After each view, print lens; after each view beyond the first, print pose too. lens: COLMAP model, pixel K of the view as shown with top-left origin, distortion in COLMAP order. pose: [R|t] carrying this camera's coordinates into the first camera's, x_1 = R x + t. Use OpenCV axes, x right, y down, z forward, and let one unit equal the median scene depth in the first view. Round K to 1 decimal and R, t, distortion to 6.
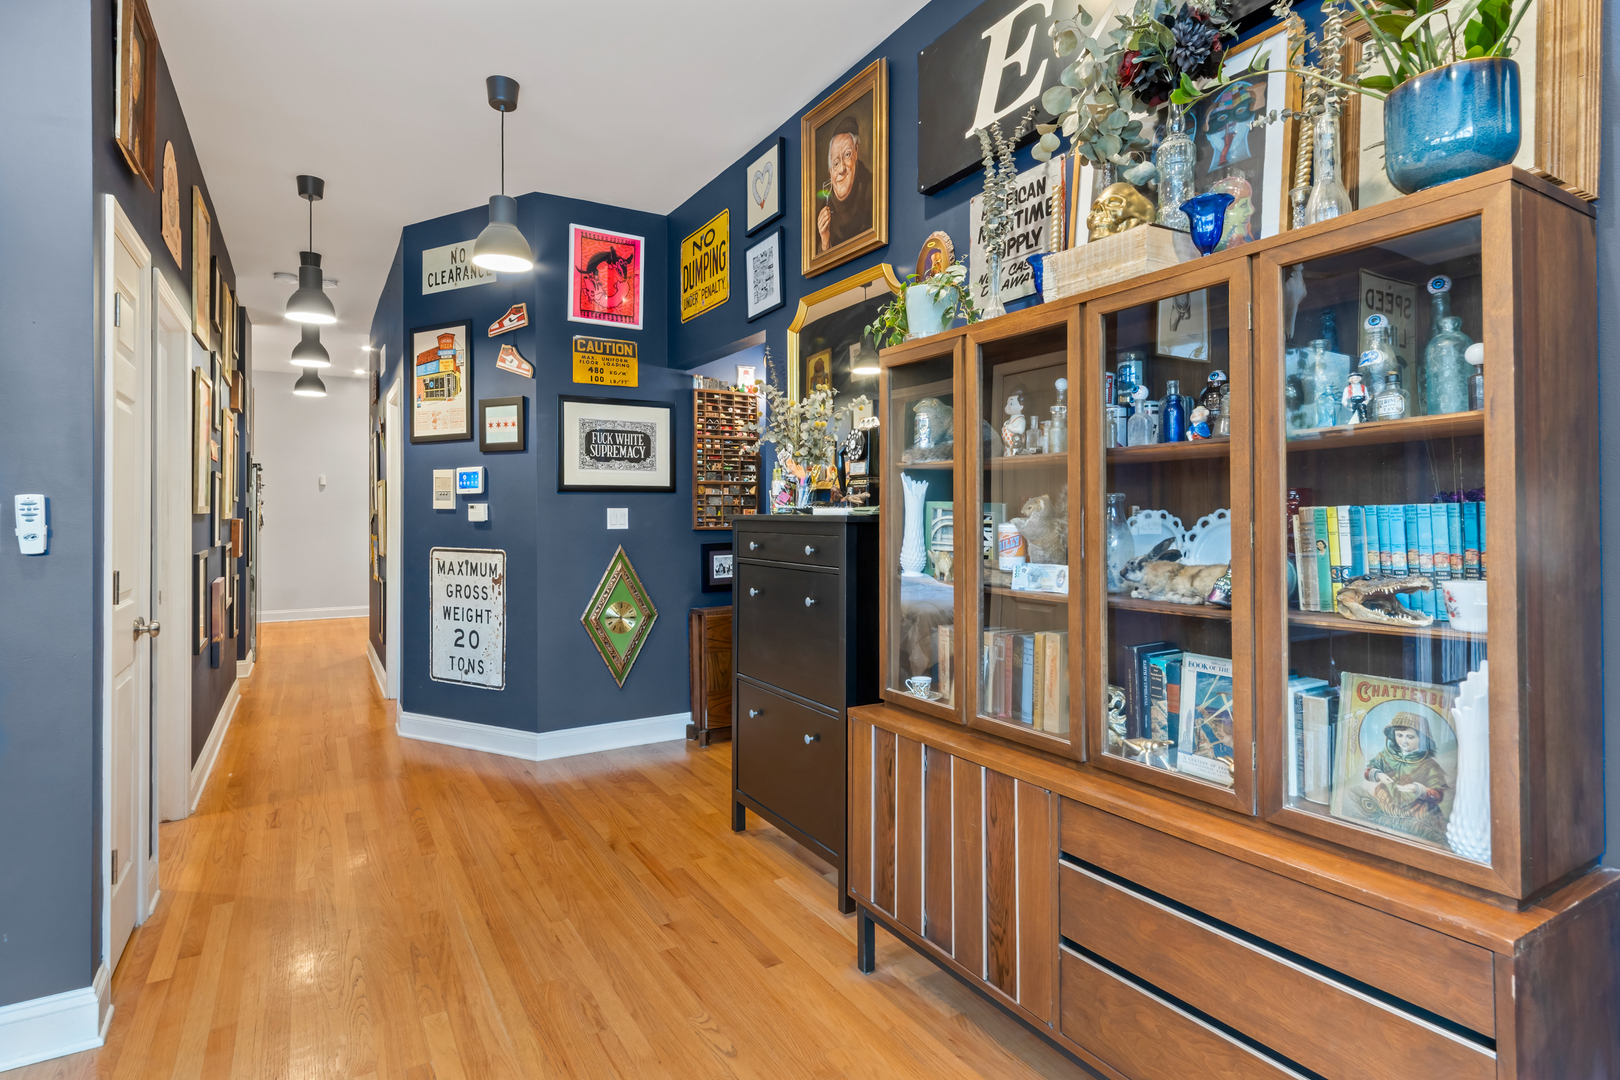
lens RADIAL K [[837.8, 0, 811.0], [0, 837.8, 509.4], [0, 0, 1]] dist [0.002525, 0.000179]
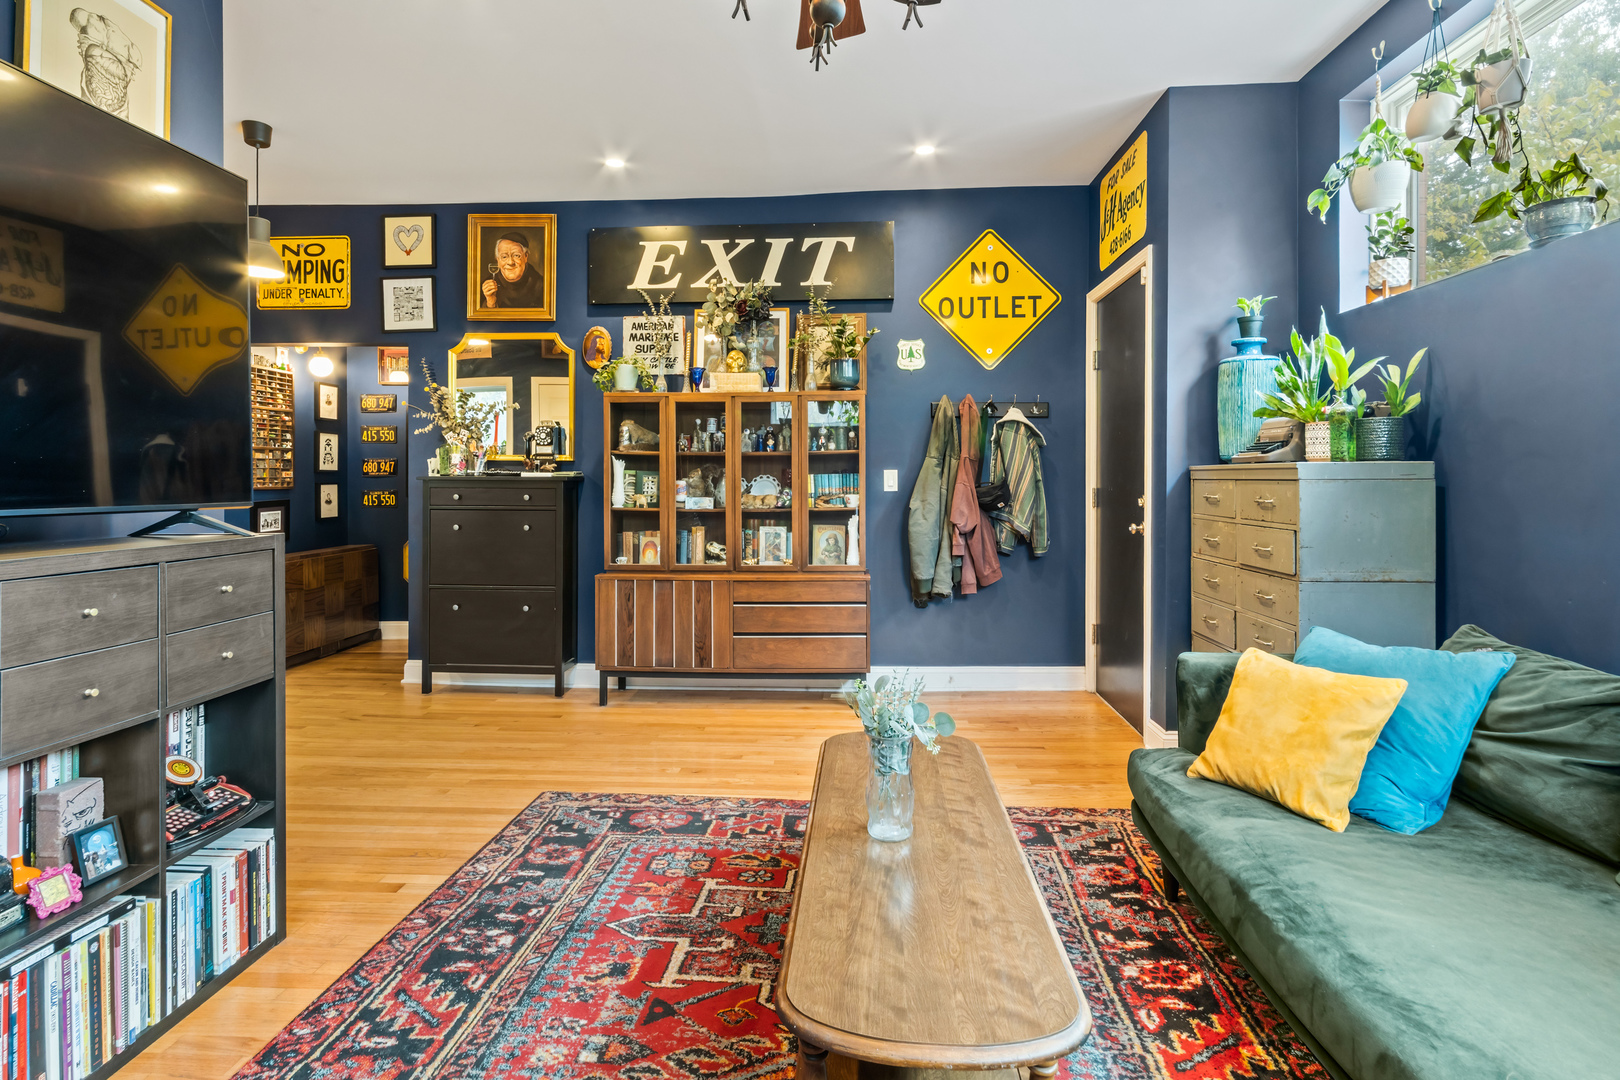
lens RADIAL K [[797.8, 0, 810.9], [0, 797.8, 480.0], [0, 0, 1]] dist [0.042530, -0.000147]
pose [[0.569496, -0.000182, 0.821994, -1.017674], [-0.007292, 0.999960, 0.005273, 0.000368], [-0.821962, -0.008997, 0.569472, -0.404467]]
